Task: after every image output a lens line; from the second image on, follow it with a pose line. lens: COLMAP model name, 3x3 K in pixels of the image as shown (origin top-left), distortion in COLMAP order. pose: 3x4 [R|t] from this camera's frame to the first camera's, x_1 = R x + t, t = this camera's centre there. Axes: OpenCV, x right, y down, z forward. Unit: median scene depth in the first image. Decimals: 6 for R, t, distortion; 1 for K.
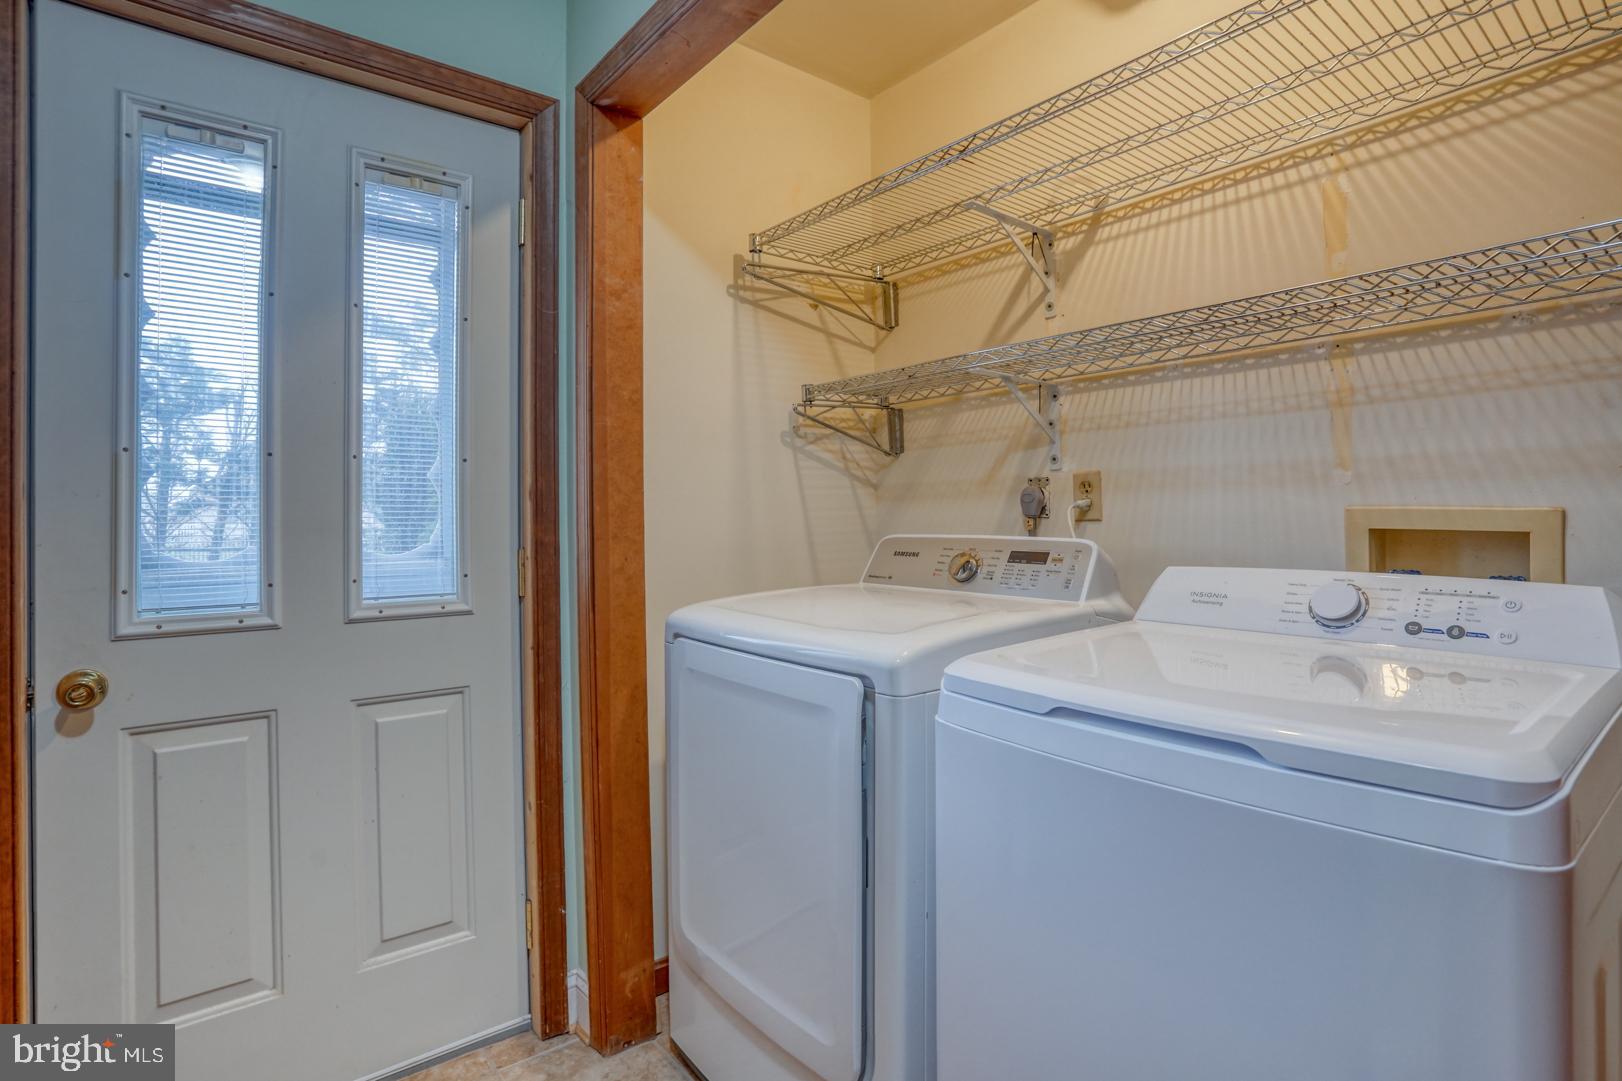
lens RADIAL K [[817.9, 0, 837.9], [0, 817.9, 510.4], [0, 0, 1]] dist [-0.075273, 0.030650]
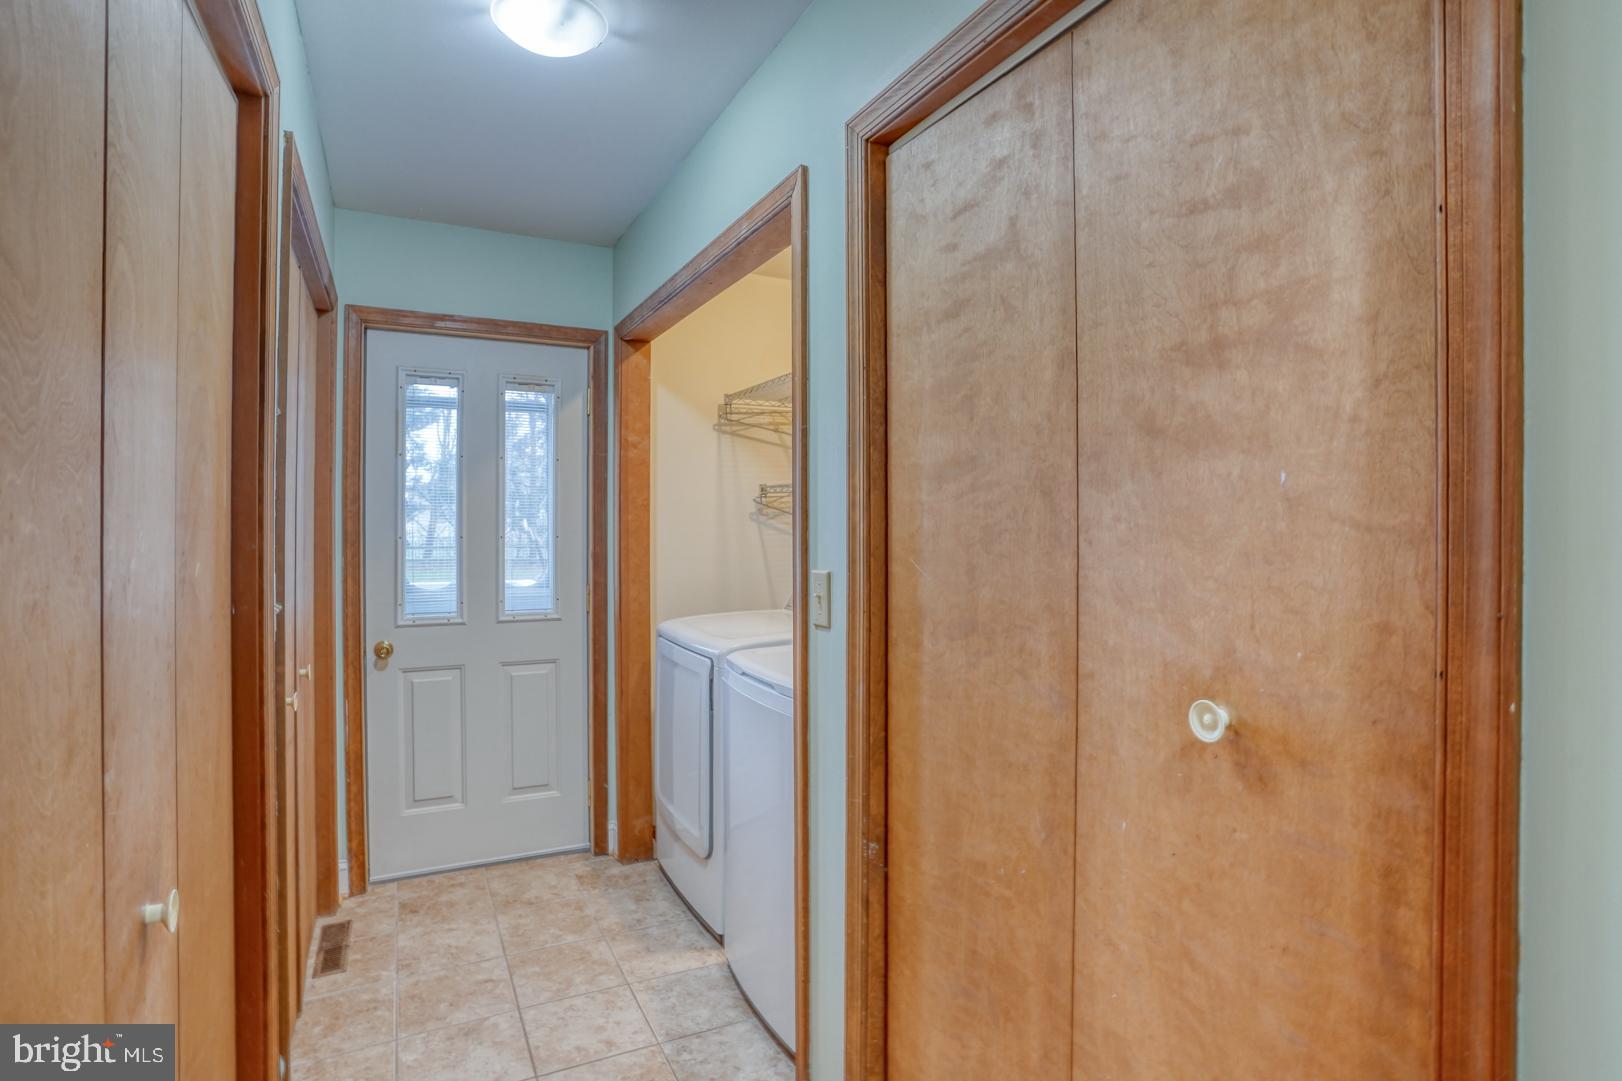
lens RADIAL K [[817.9, 0, 811.7], [0, 817.9, 534.2], [0, 0, 1]] dist [-0.075273, 0.030650]
pose [[0.975089, 0.014611, -0.221331, 0.511716], [-0.009936, 0.999704, 0.022224, -0.114744], [0.221590, -0.019471, 0.974946, -0.678416]]
